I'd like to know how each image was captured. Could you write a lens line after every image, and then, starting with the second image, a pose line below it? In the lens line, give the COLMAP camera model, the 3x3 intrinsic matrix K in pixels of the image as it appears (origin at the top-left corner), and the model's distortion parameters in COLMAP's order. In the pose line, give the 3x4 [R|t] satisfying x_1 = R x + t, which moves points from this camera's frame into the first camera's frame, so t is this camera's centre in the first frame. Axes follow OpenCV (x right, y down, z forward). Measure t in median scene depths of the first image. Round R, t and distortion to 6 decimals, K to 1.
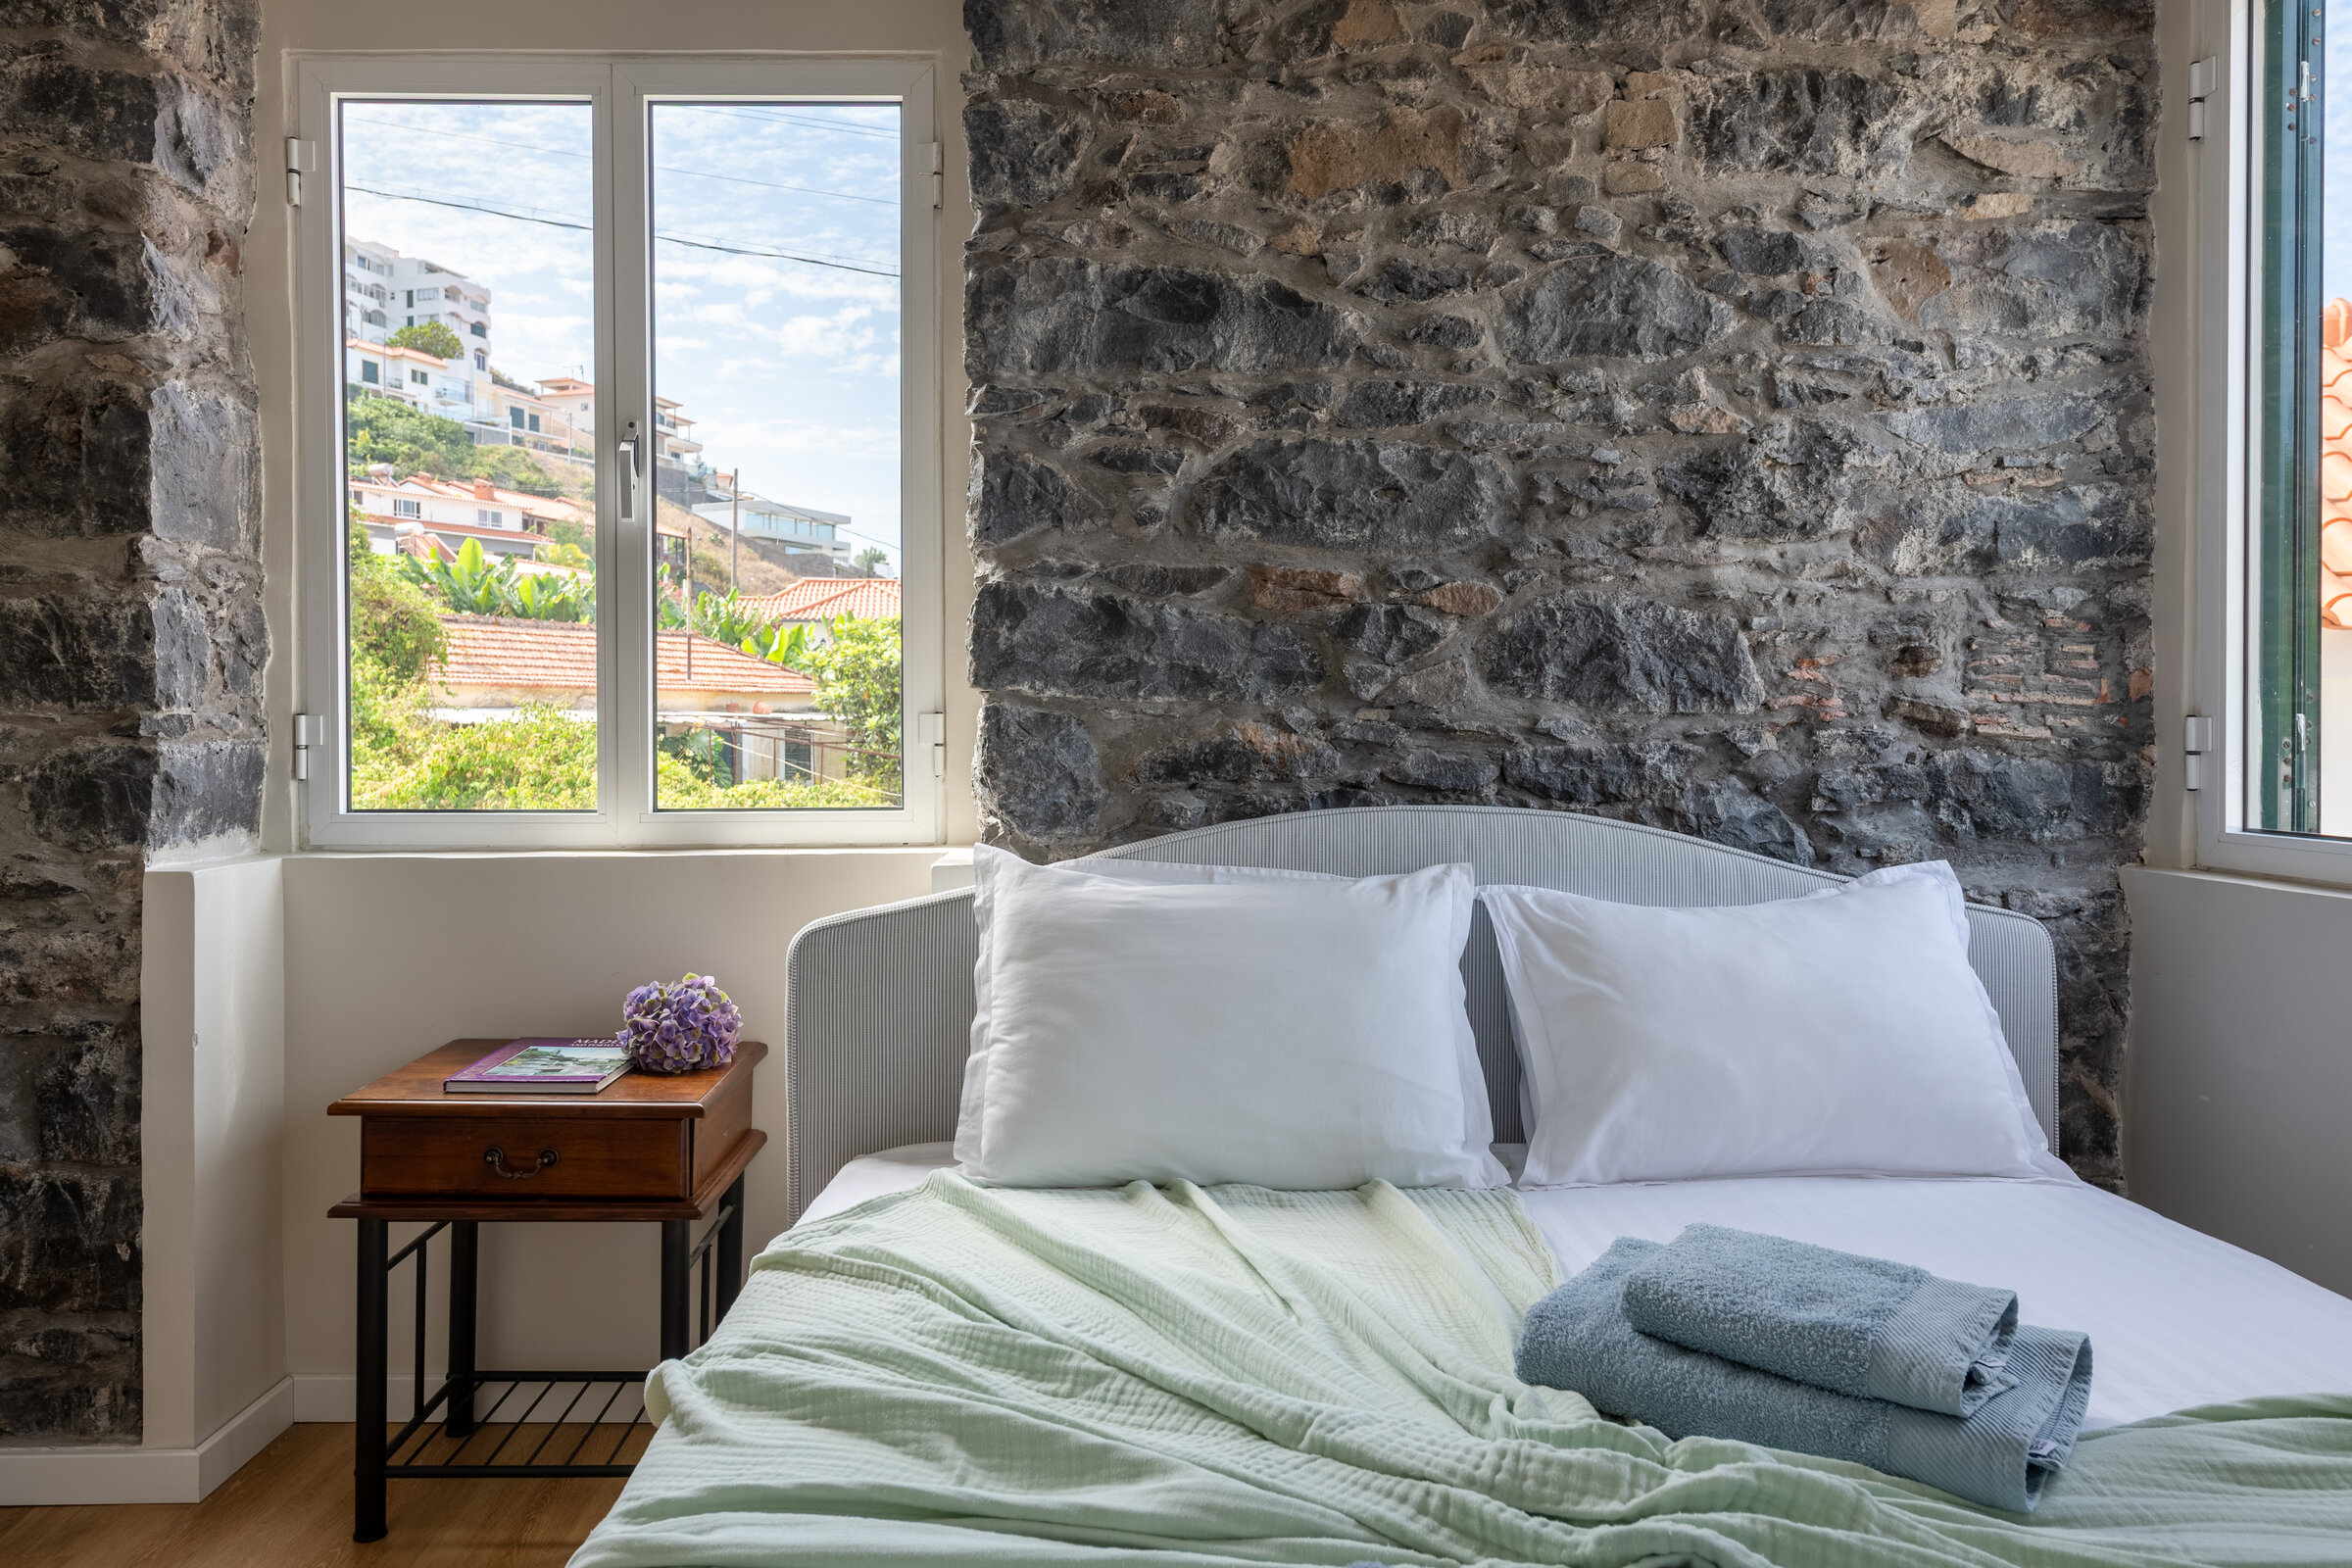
lens RADIAL K [[1624.7, 0, 1176.0], [0, 1624.7, 784.0], [0, 0, 1]] dist [0.008284, -0.002275]
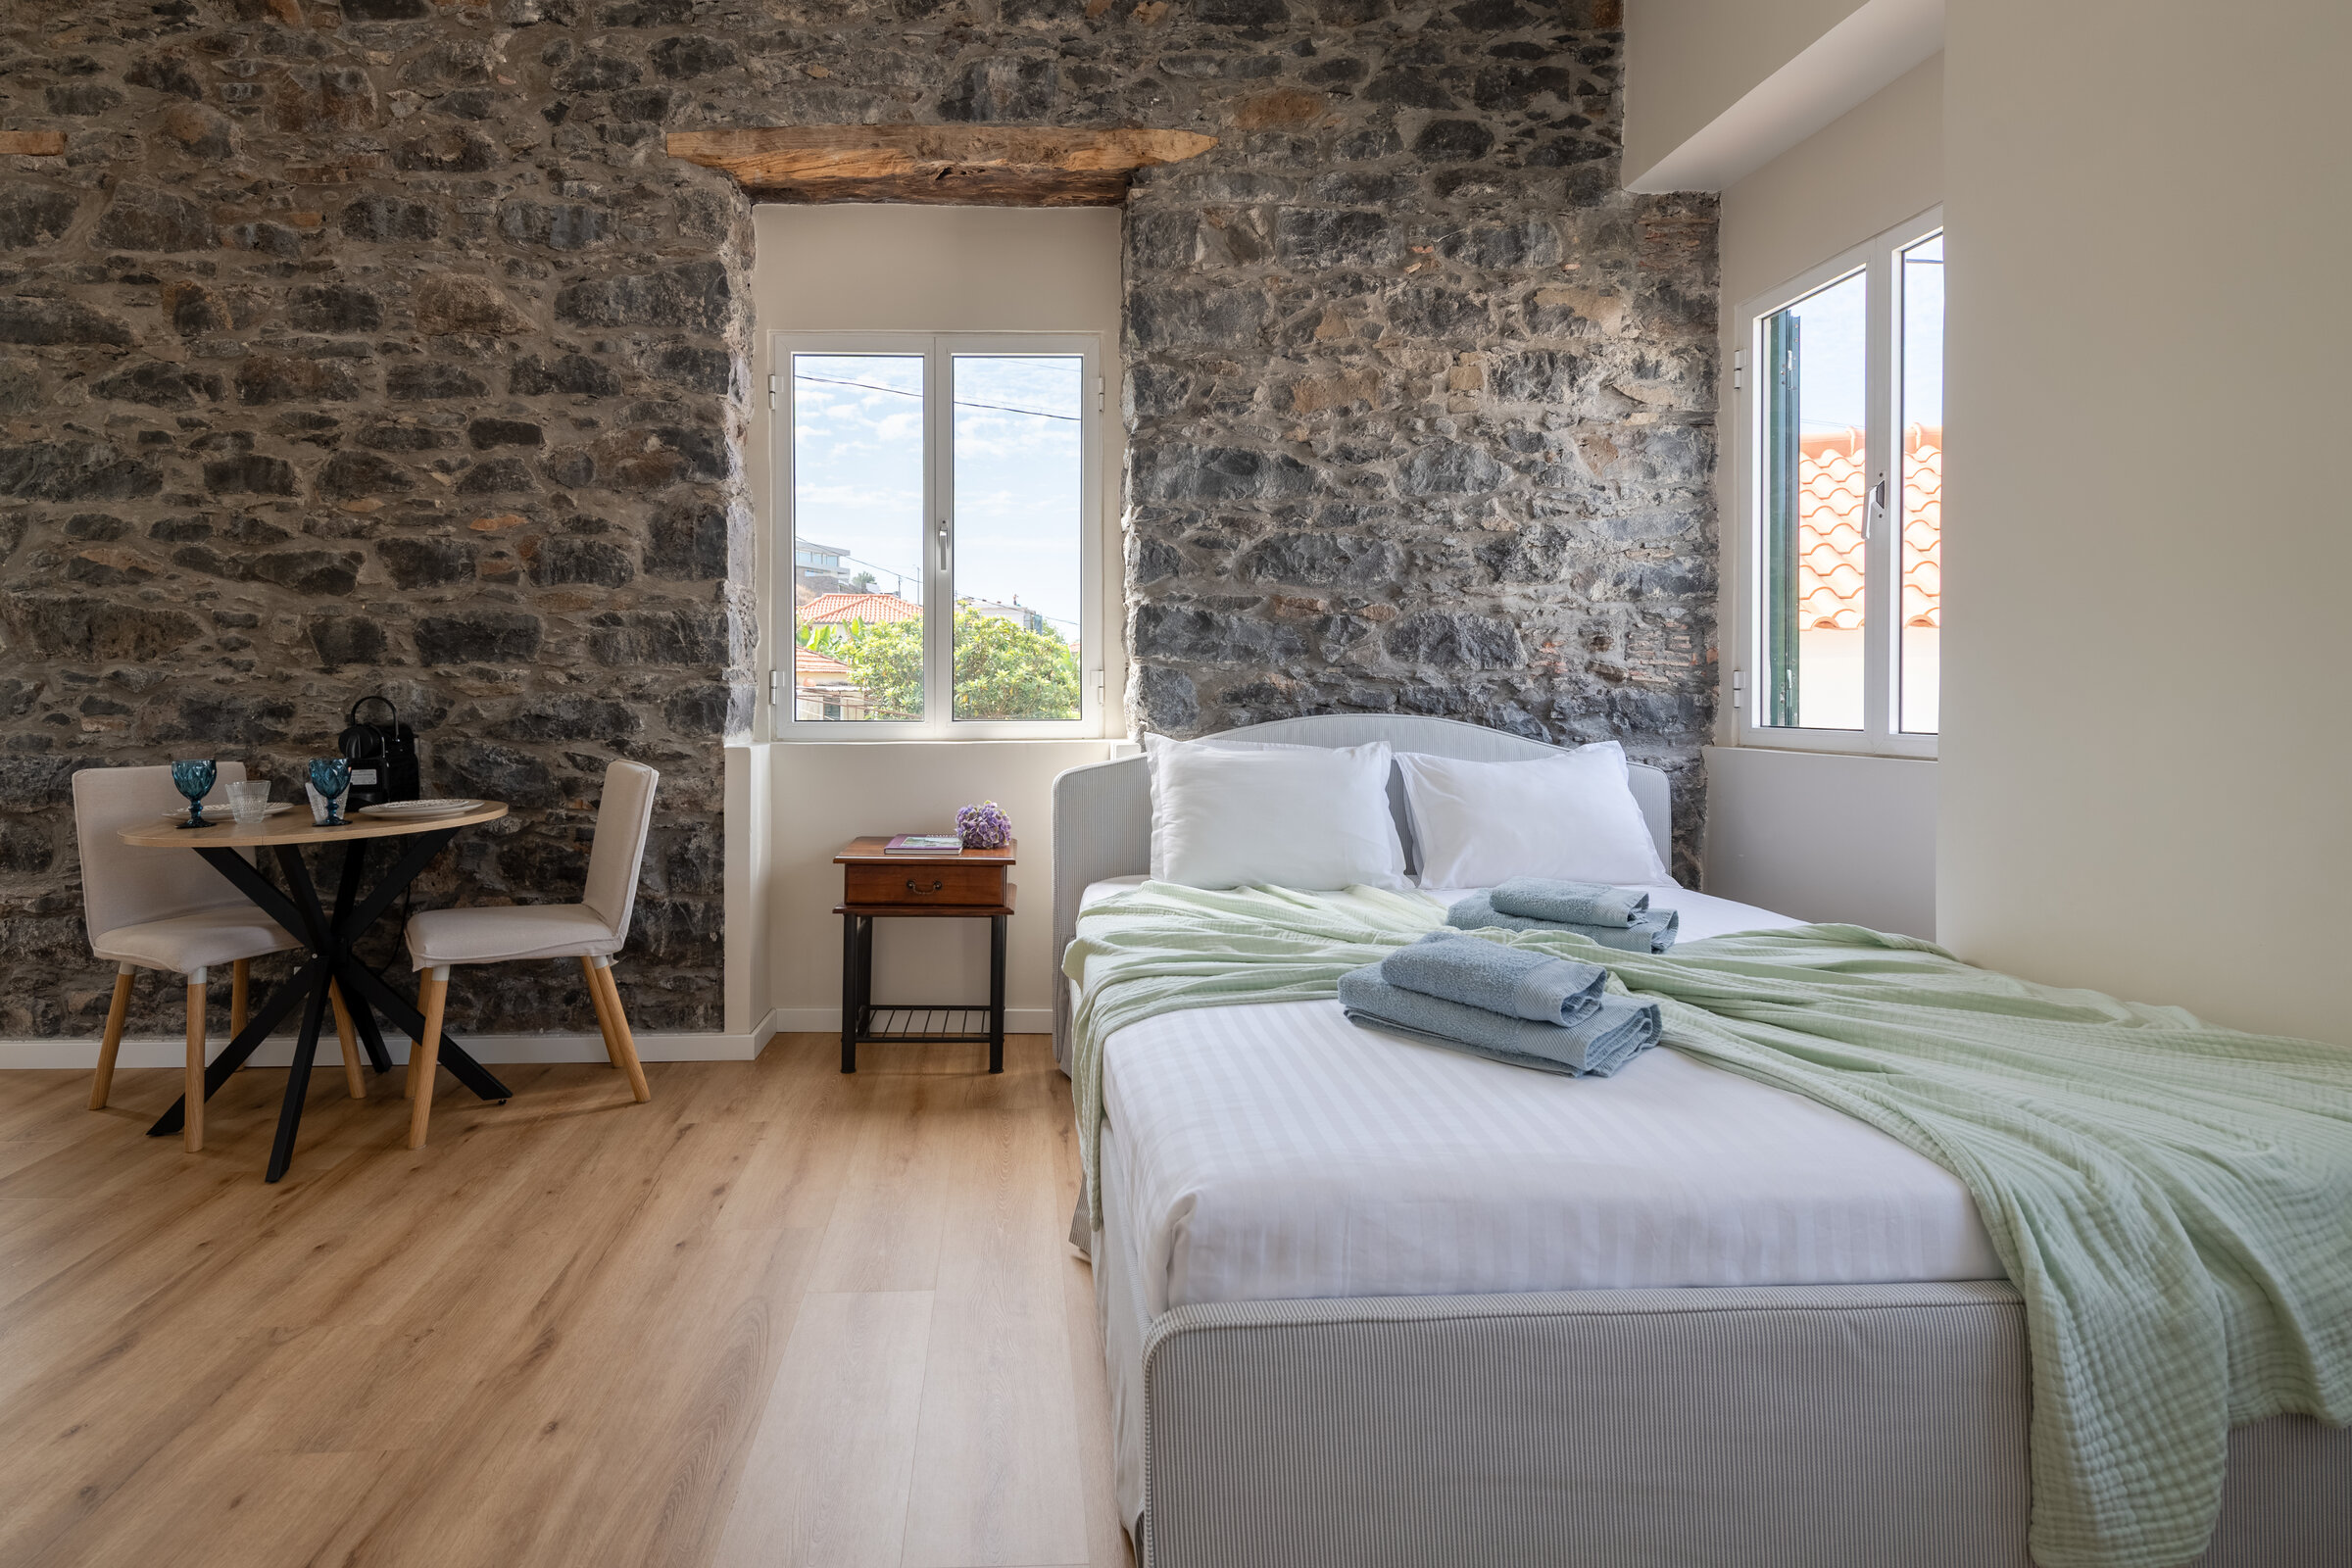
lens RADIAL K [[1233.9, 0, 1042.8], [0, 1233.9, 743.0], [0, 0, 1]] dist [-0.003367, -0.000429]
pose [[0.999928, 0.000557, 0.012015, -0.257559], [-0.000527, 0.999997, -0.002525, 0.051749], [-0.012017, 0.002519, 0.999925, -0.521494]]
